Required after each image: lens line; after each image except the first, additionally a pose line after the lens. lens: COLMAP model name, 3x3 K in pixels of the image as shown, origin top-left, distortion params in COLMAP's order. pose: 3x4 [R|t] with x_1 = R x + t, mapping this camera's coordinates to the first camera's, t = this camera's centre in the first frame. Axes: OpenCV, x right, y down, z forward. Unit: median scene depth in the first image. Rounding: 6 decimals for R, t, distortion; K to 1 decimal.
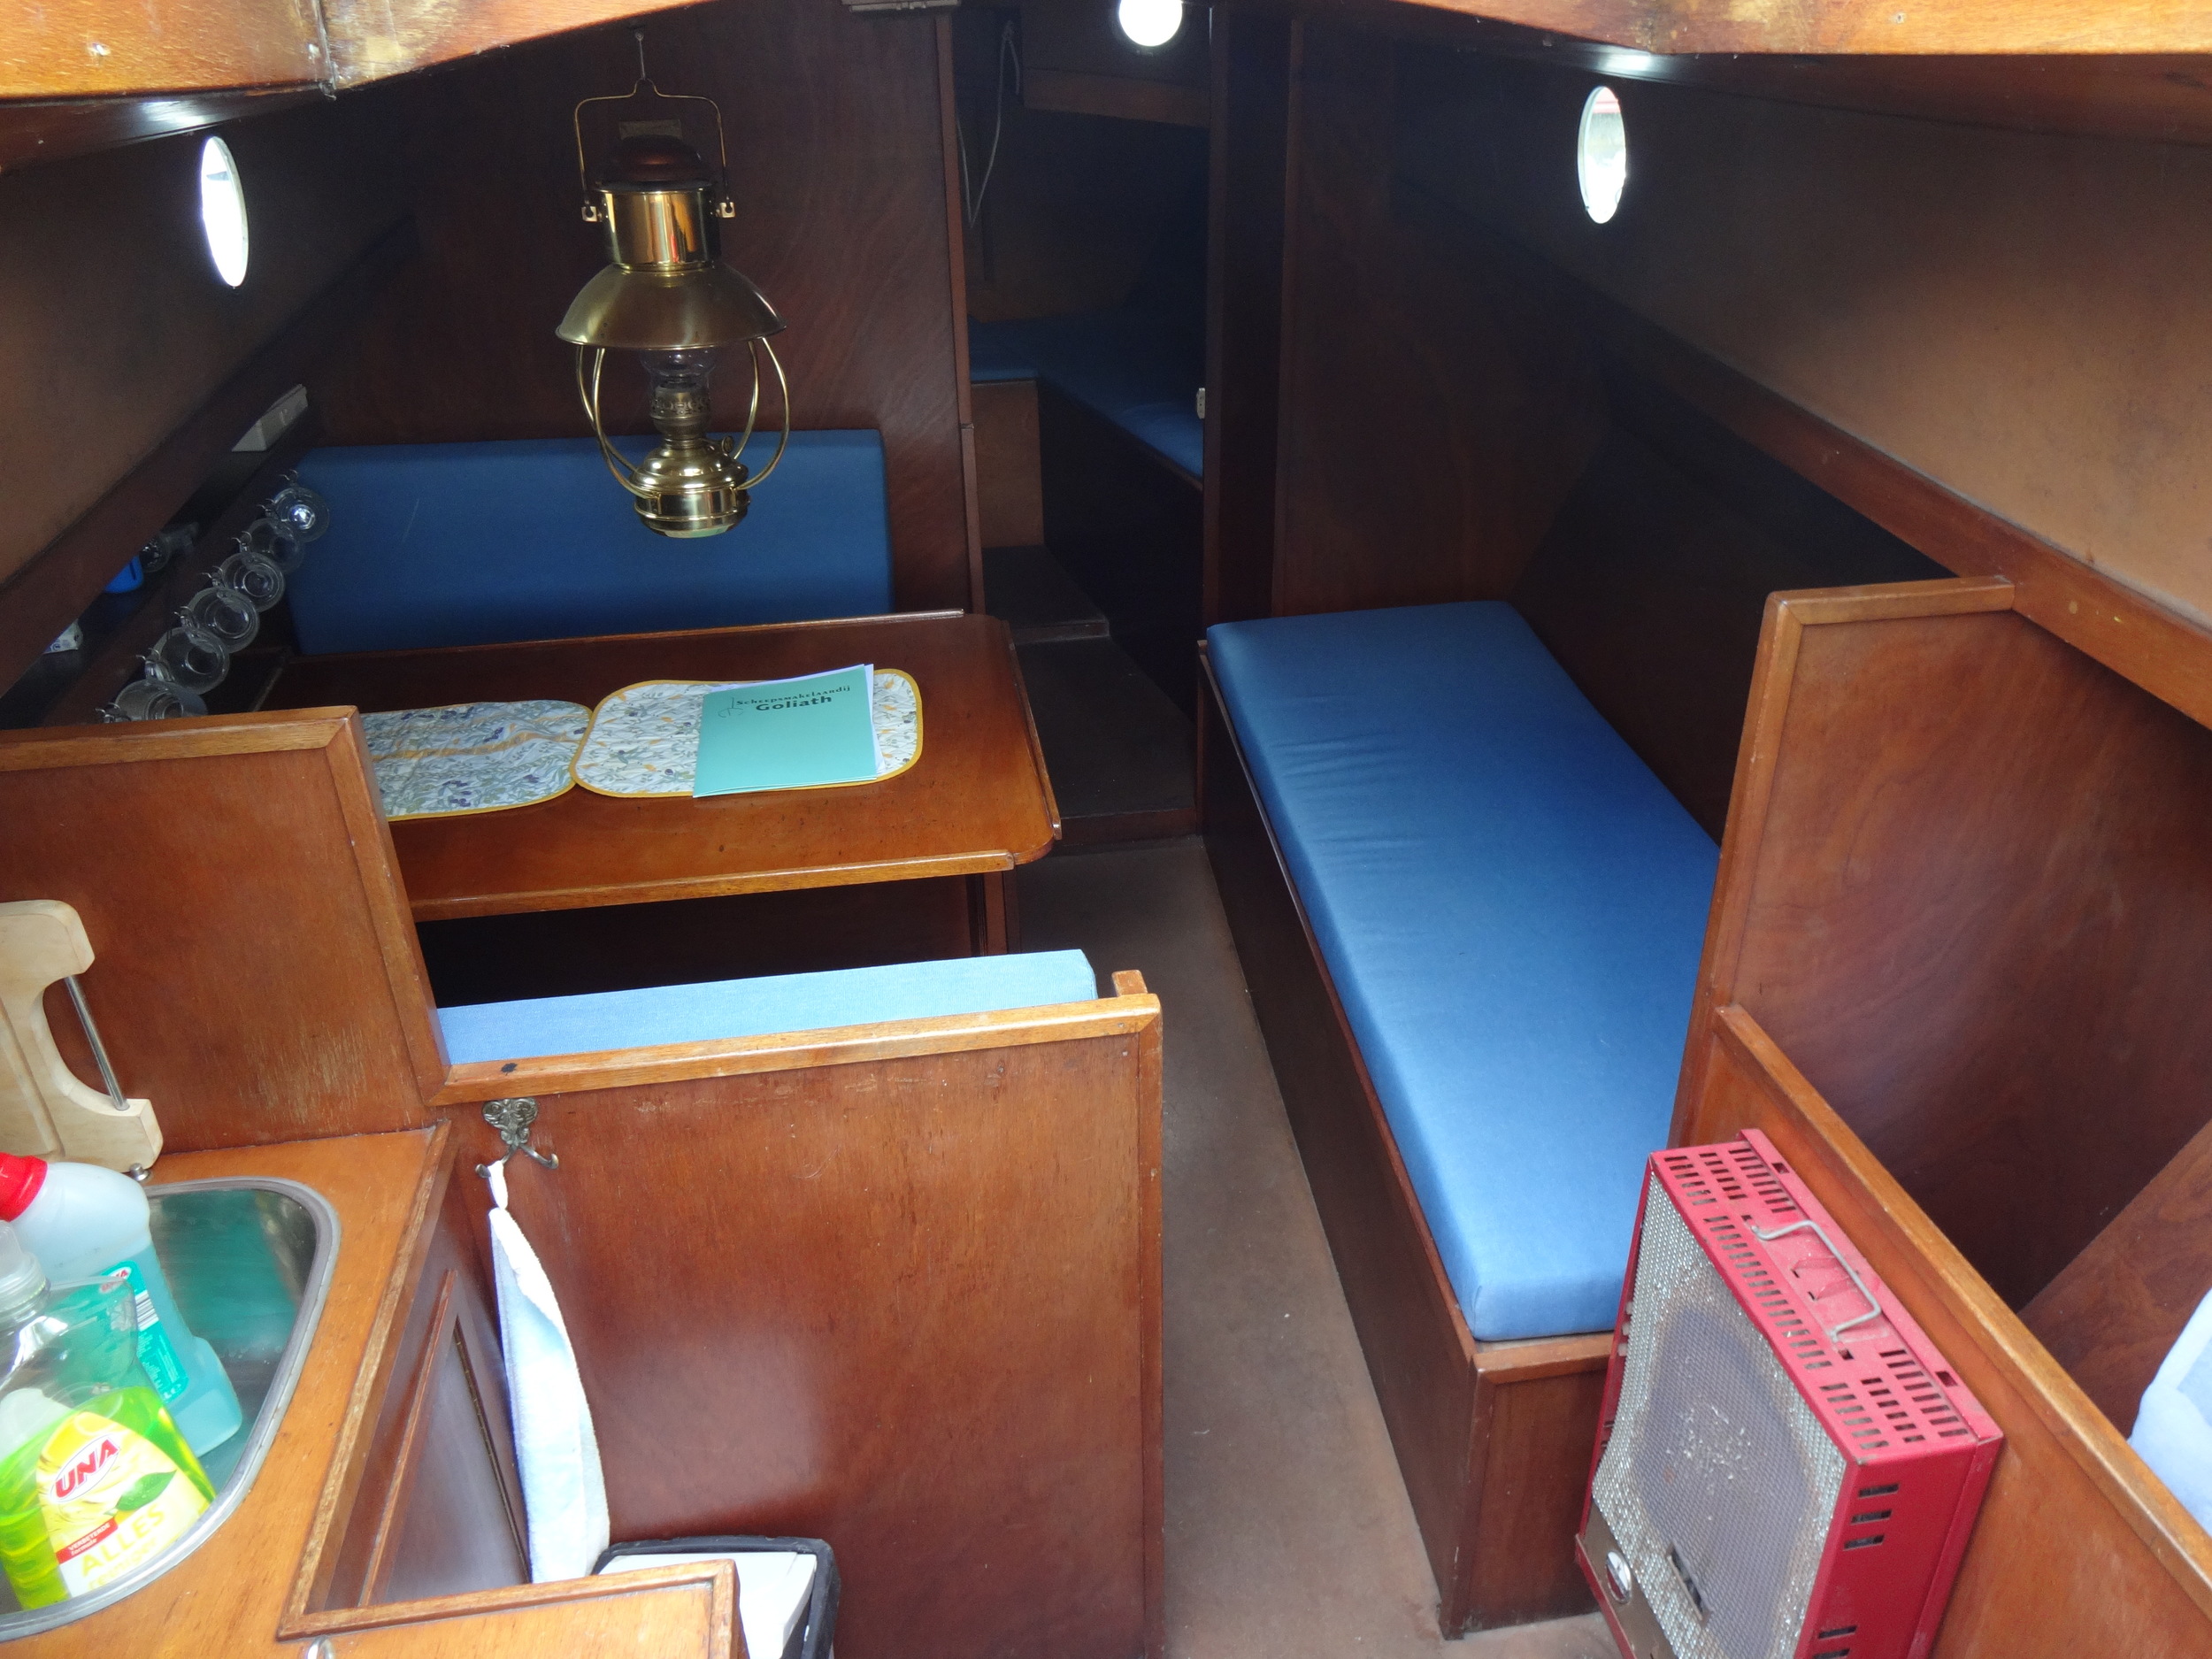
lens RADIAL K [[1618.5, 0, 1113.8], [0, 1618.5, 842.2], [0, 0, 1]] dist [-0.023610, 0.000220]
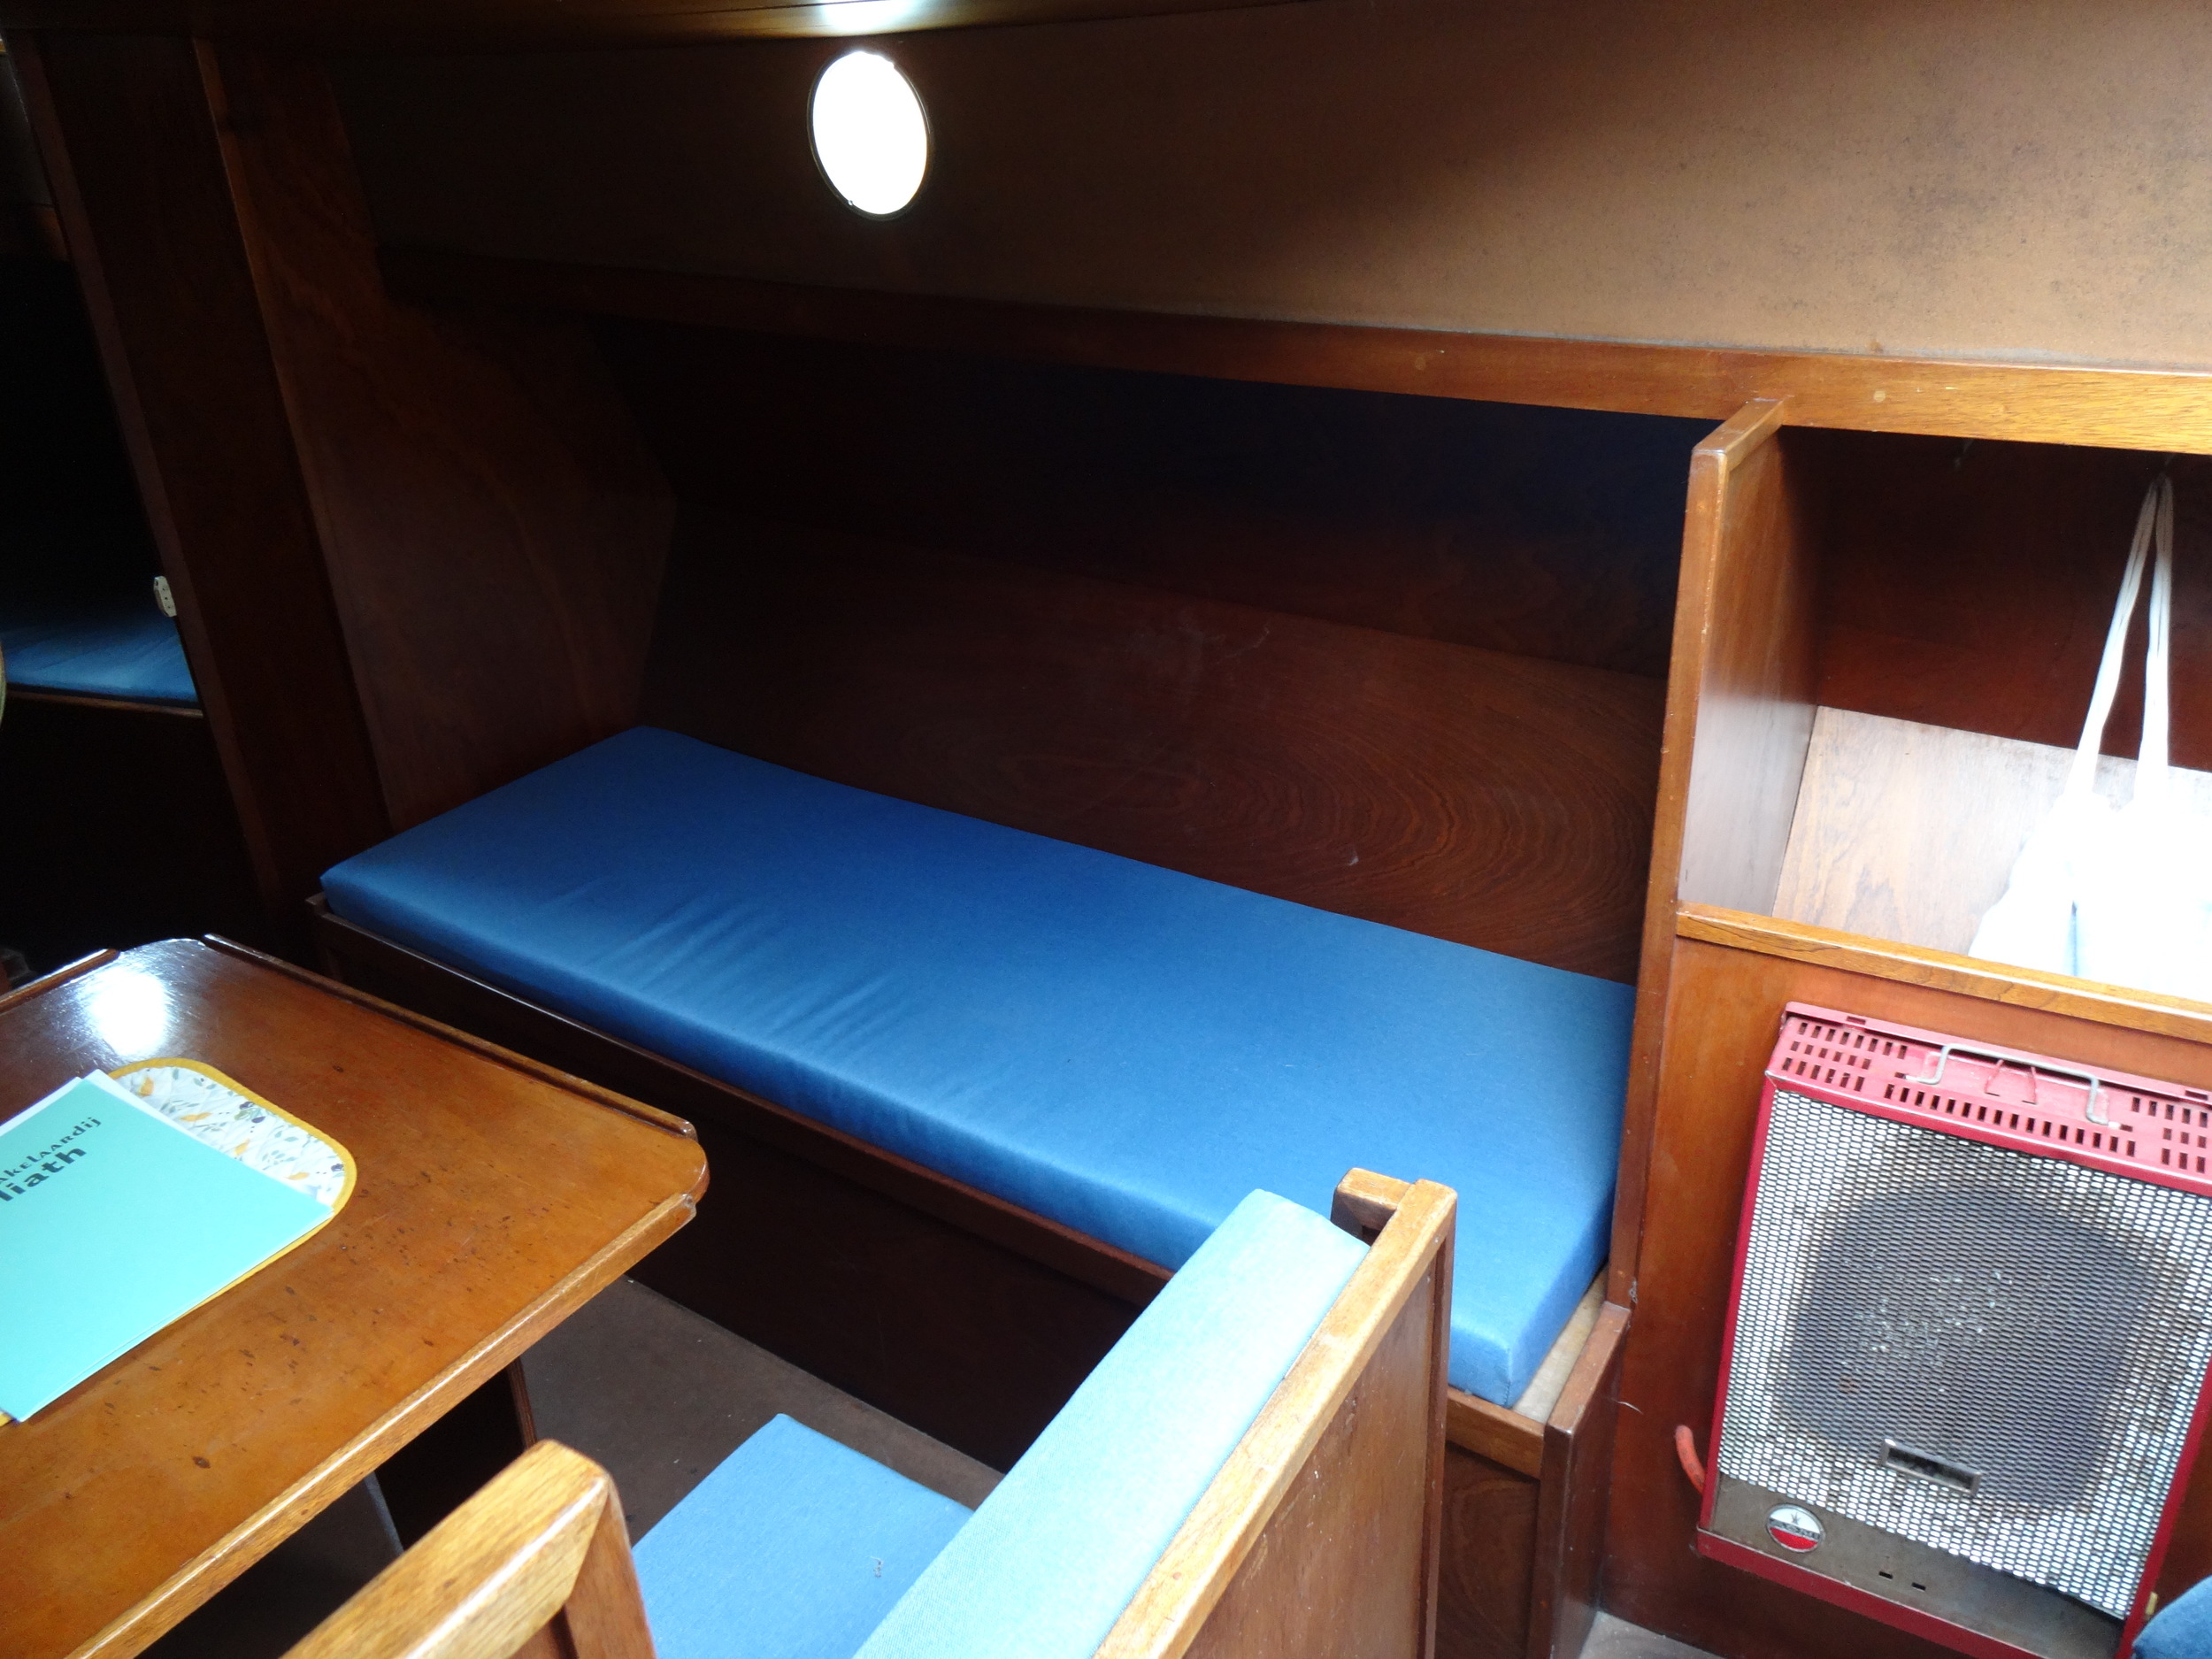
lens RADIAL K [[1618.7, 0, 1115.3], [0, 1618.7, 833.2], [0, 0, 1]] dist [-0.007770, -0.001113]
pose [[0.645917, -0.339348, 0.683838, -0.324755], [0.400379, 0.913273, 0.075027, -0.098109], [-0.649991, 0.225333, 0.725766, 0.370402]]
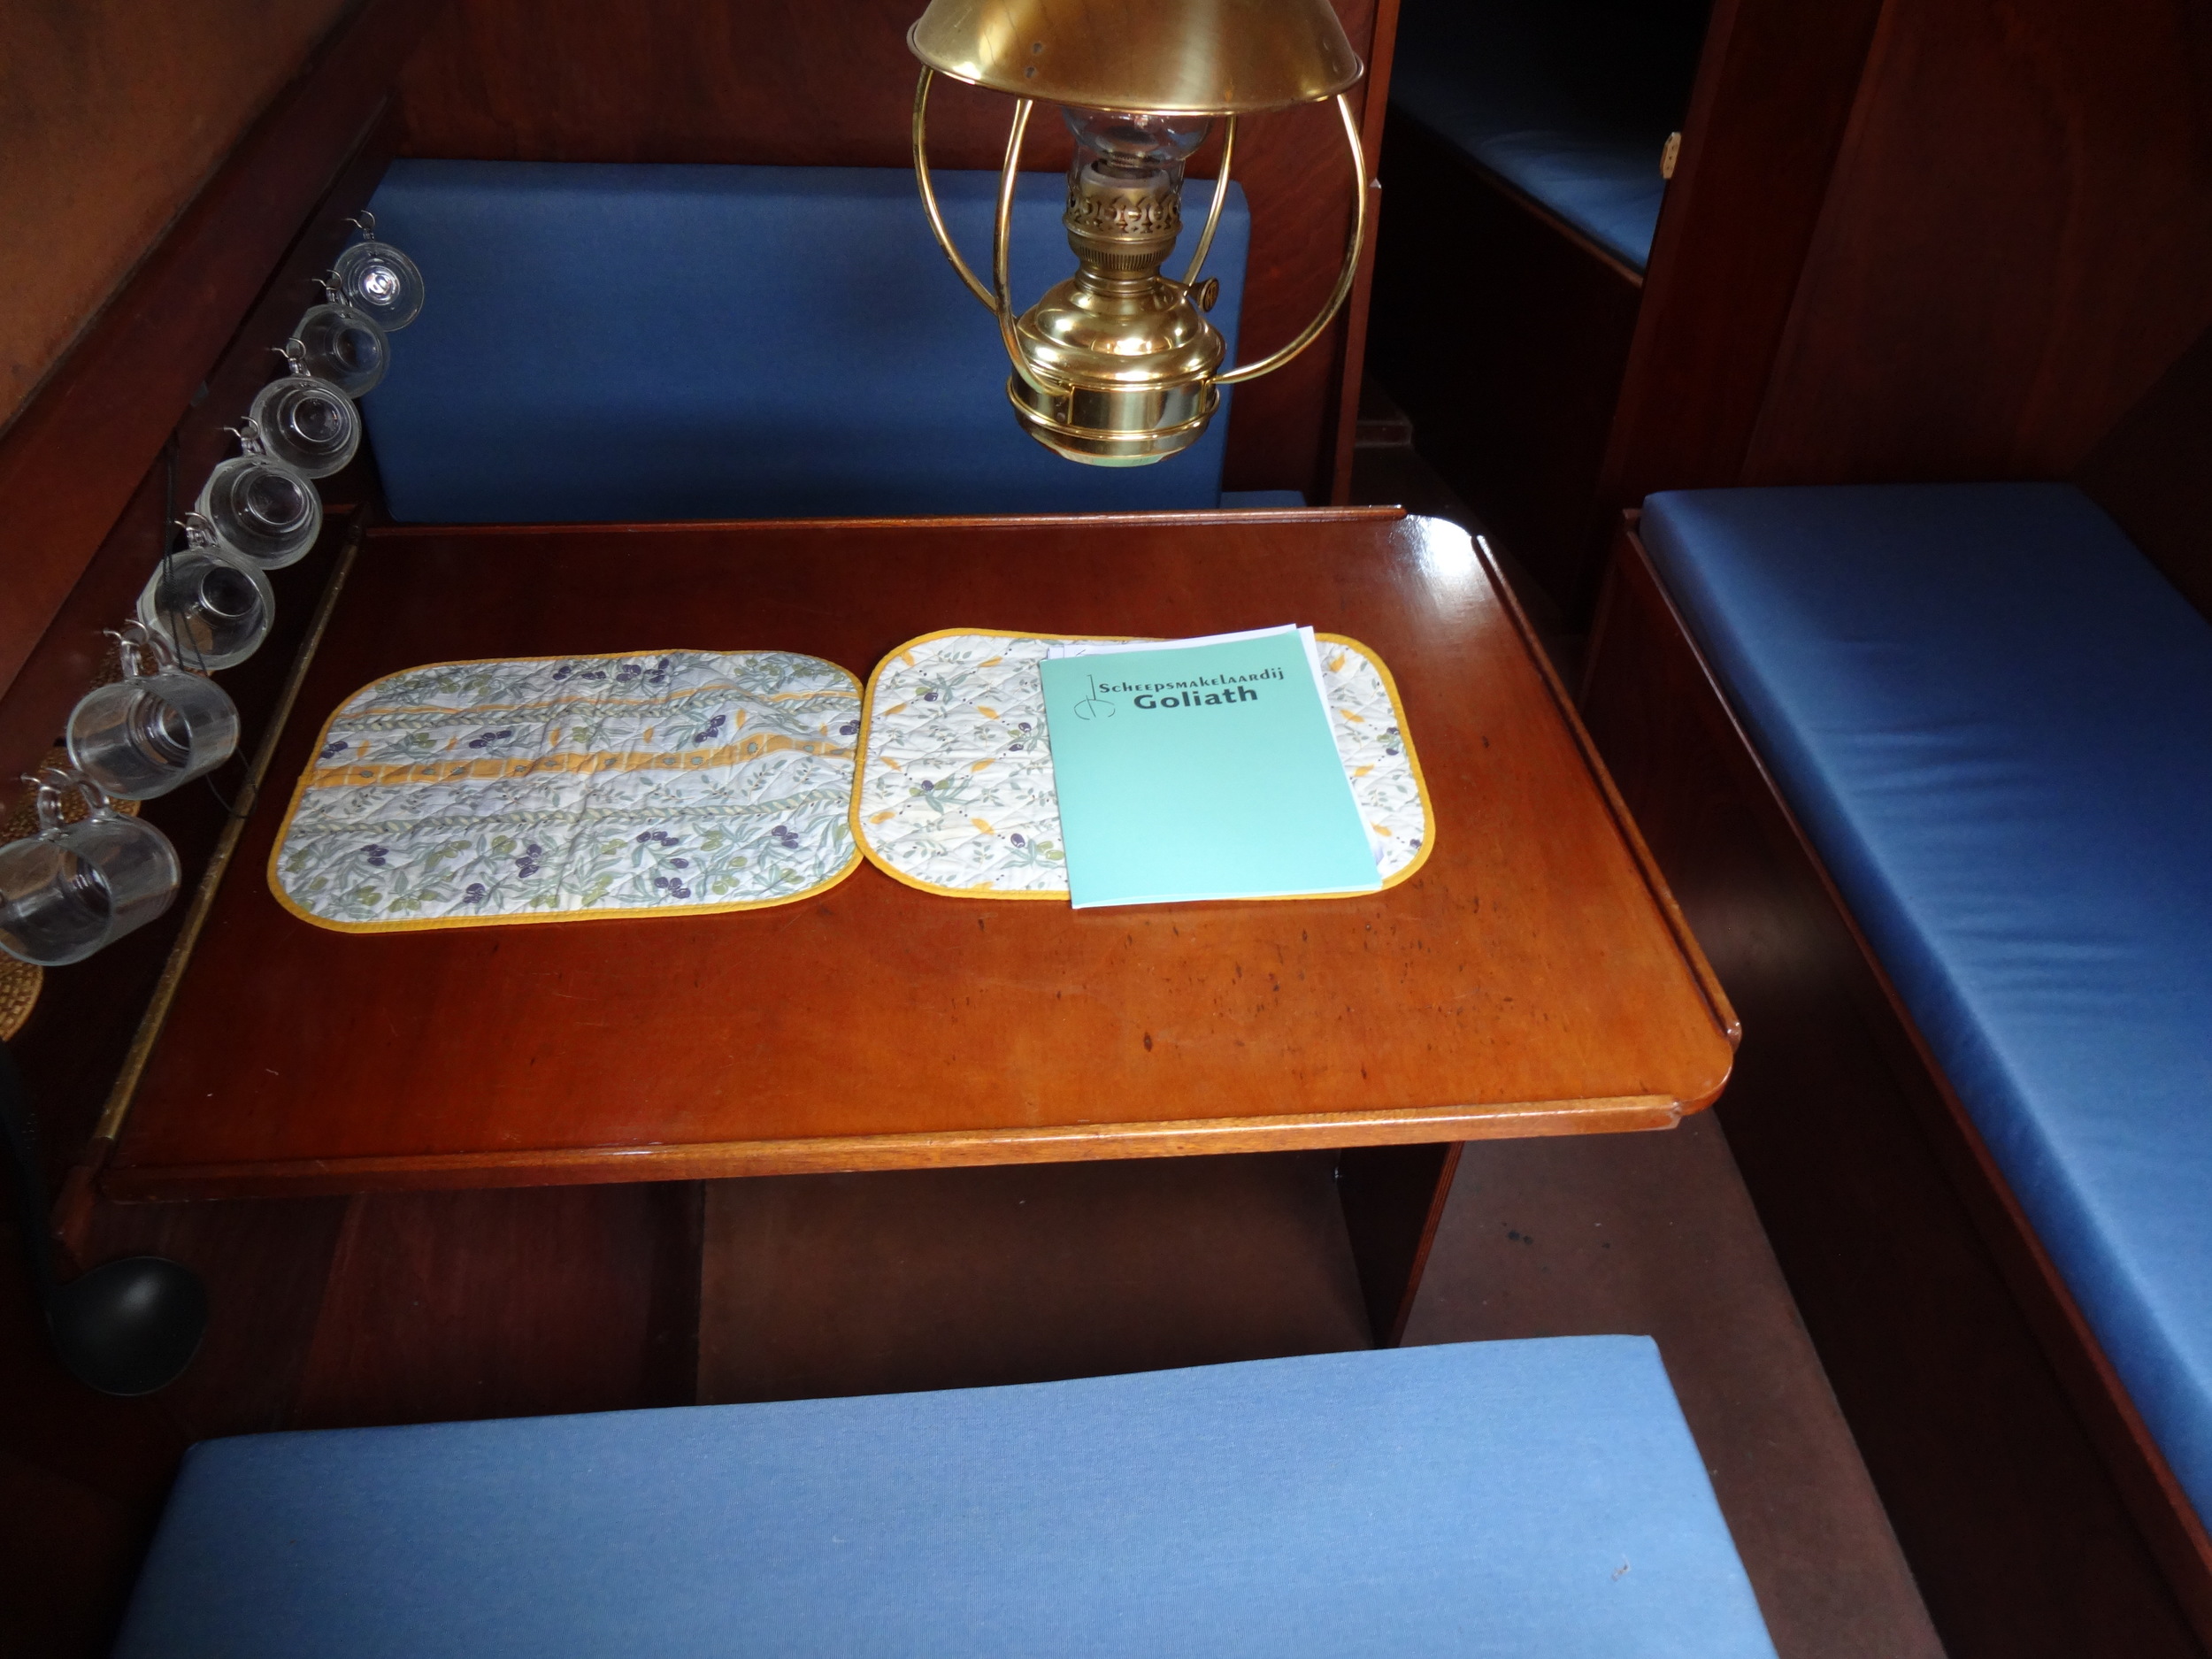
lens RADIAL K [[1610.9, 0, 1106.9], [0, 1610.9, 826.6], [0, 0, 1]] dist [-0.011085, 0.005675]
pose [[0.997019, 0.073137, -0.024597, -0.238272], [-0.067473, 0.980994, 0.181929, -0.164119], [0.037435, -0.179727, 0.983004, 0.442019]]
